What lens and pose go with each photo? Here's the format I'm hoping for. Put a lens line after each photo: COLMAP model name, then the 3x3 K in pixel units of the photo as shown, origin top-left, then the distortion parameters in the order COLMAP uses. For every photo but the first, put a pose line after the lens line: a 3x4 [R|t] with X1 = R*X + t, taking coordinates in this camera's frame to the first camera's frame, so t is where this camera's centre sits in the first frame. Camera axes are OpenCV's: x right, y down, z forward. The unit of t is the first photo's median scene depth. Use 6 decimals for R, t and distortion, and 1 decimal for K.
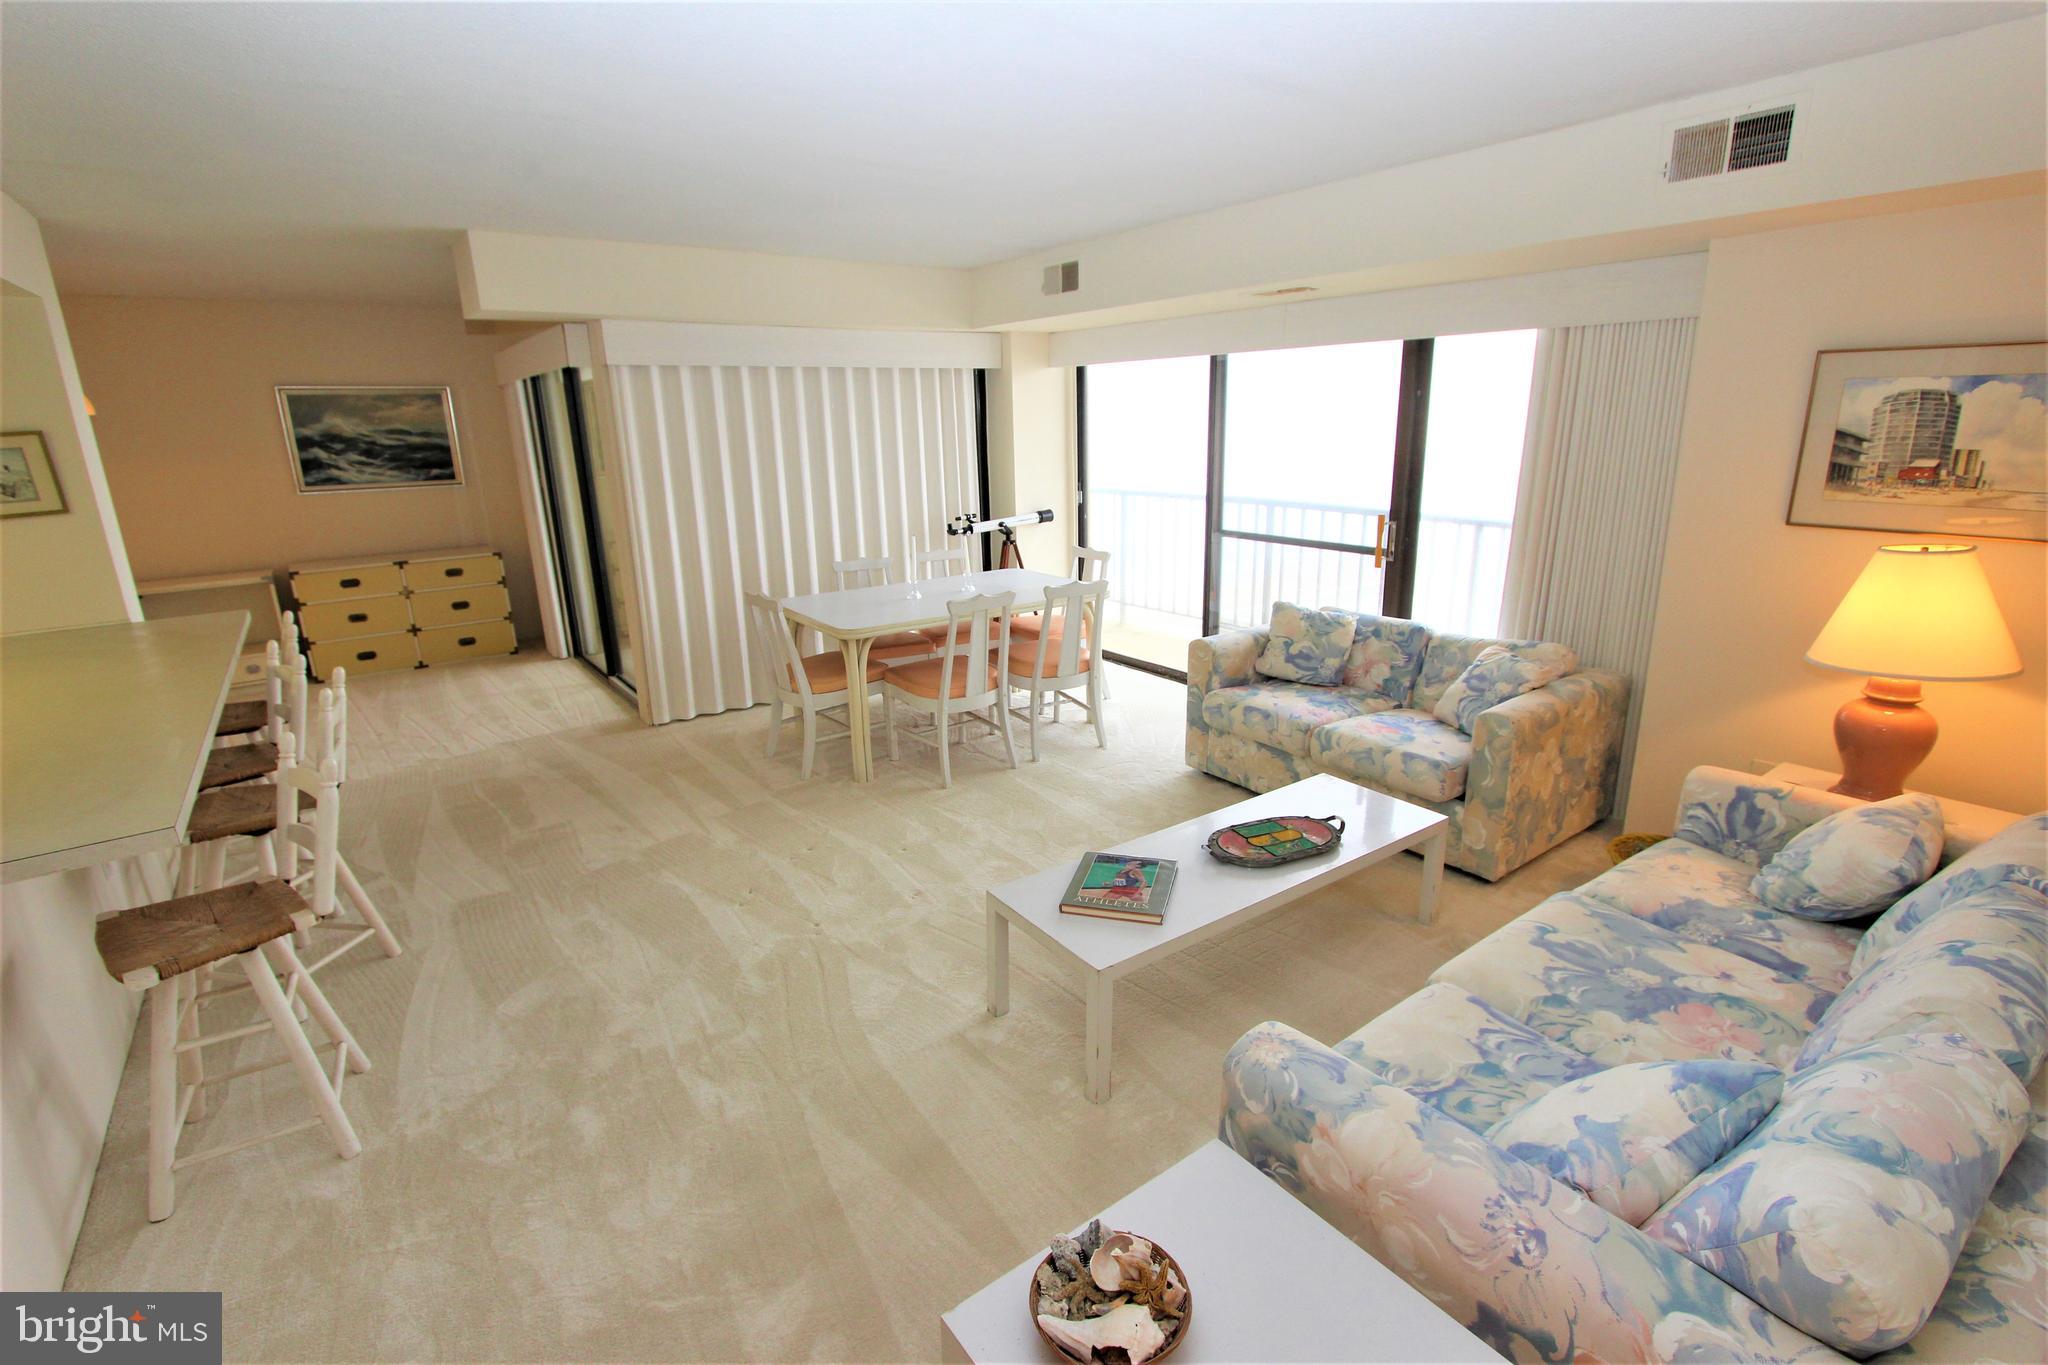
lens RADIAL K [[947.4, 0, 1031.1], [0, 947.4, 685.9], [0, 0, 1]] dist [-0.021004, 0.004870]
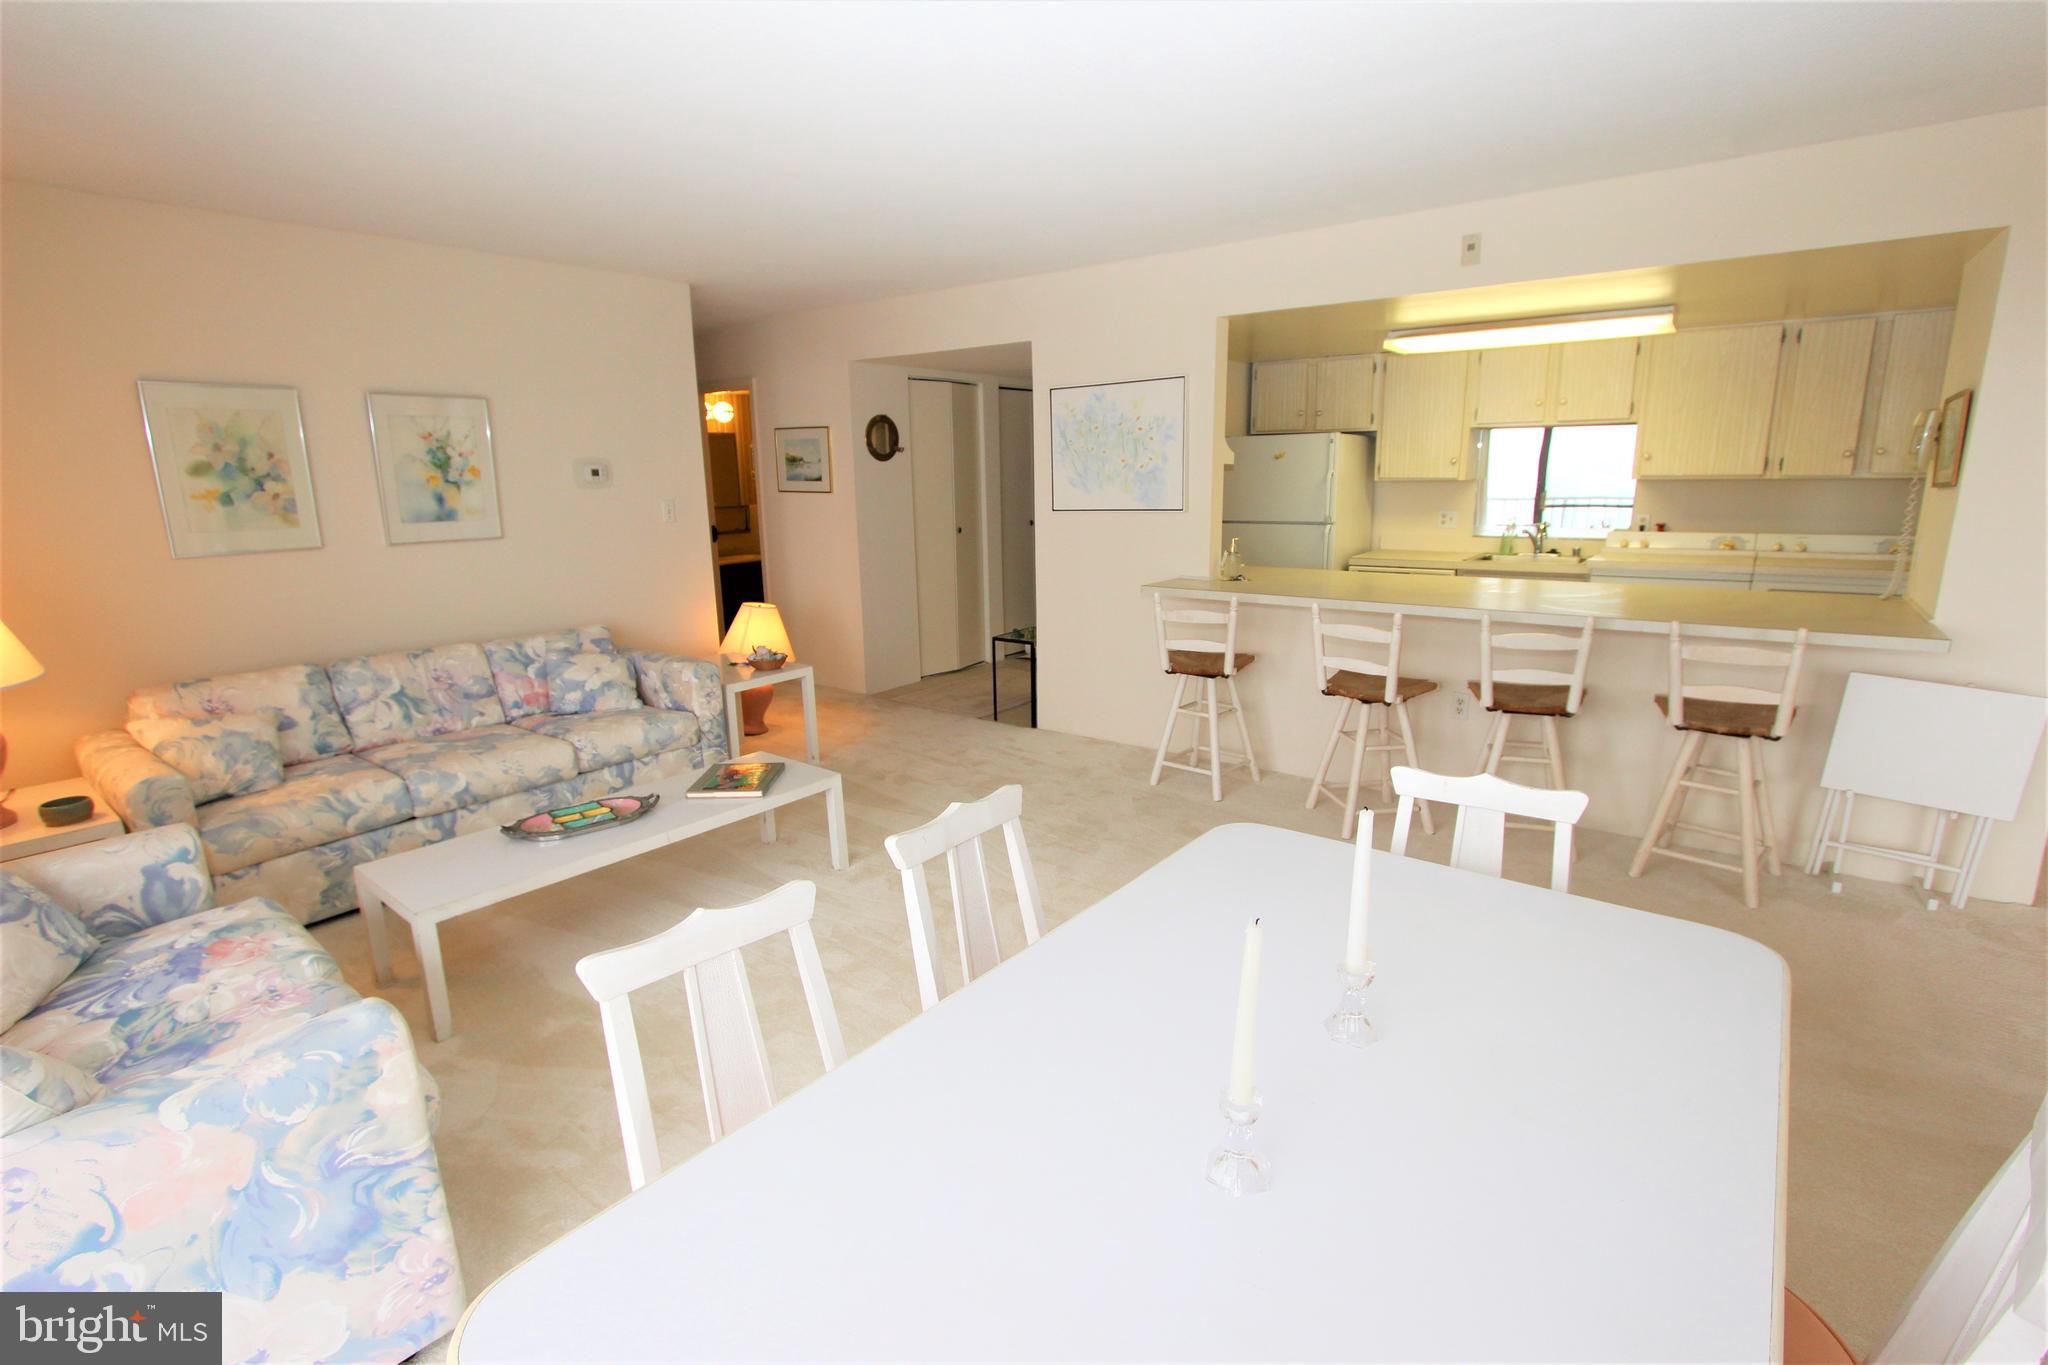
lens RADIAL K [[947.4, 0, 1021.2], [0, 947.4, 676.1], [0, 0, 1]] dist [-0.021004, 0.004870]
pose [[-0.962283, 0.097239, -0.254079, 0.020824], [-0.035105, 0.881748, 0.470412, -0.340339], [0.269776, 0.461589, -0.845078, 1.323419]]
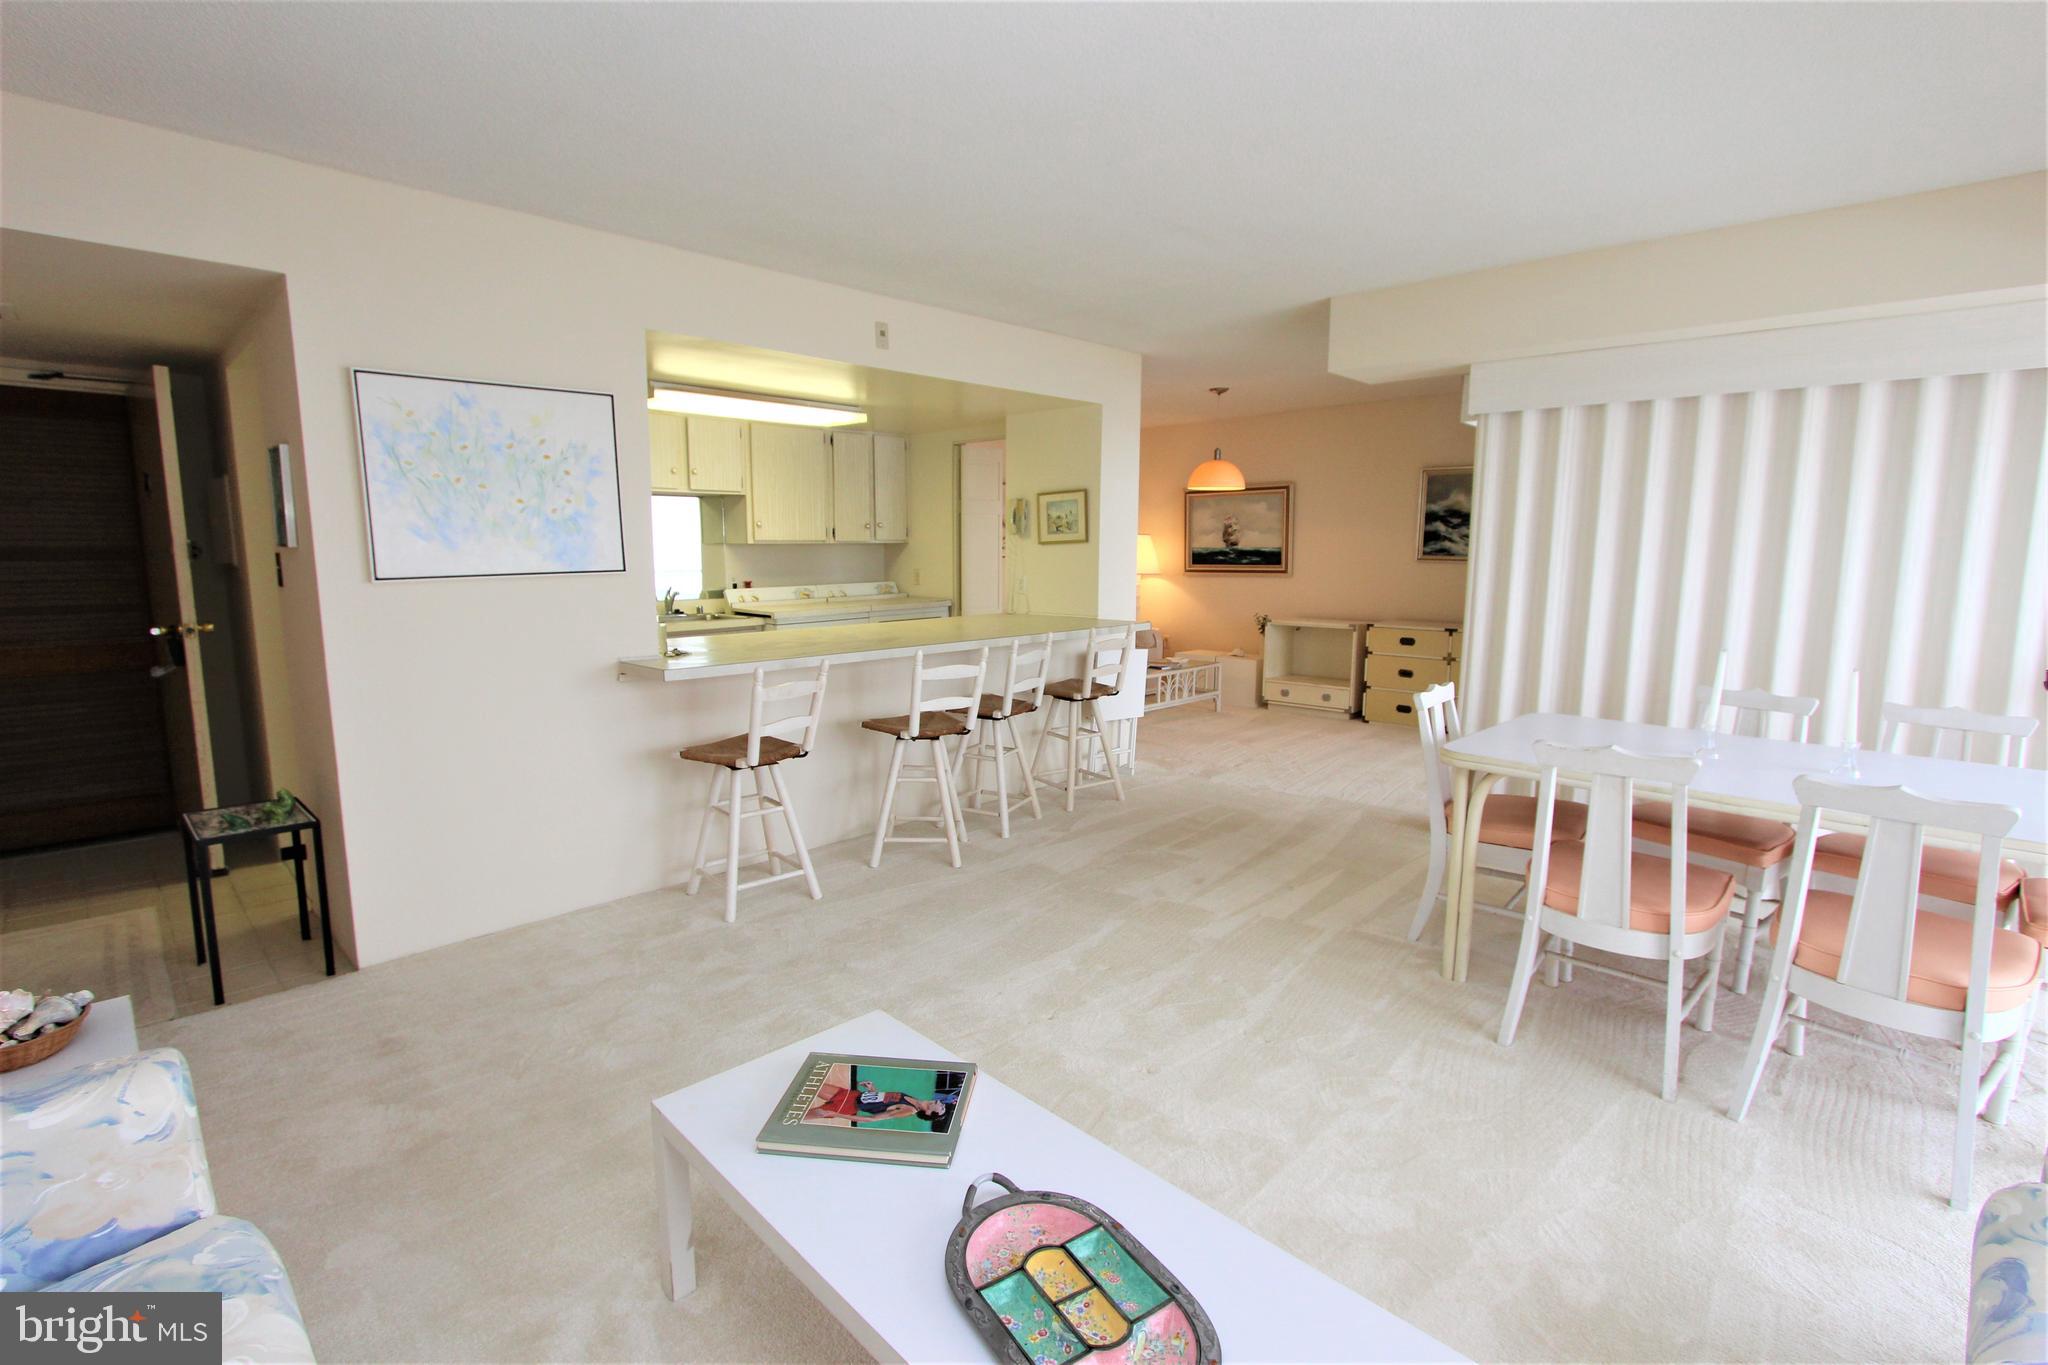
lens RADIAL K [[947.4, 0, 1025.2], [0, 947.4, 679.8], [0, 0, 1]] dist [-0.021004, 0.004870]
pose [[0.161787, 0.162359, -0.973378, 0.419073], [-0.277680, 0.954008, 0.112974, -0.099910], [0.946952, 0.252009, 0.199430, 0.548861]]
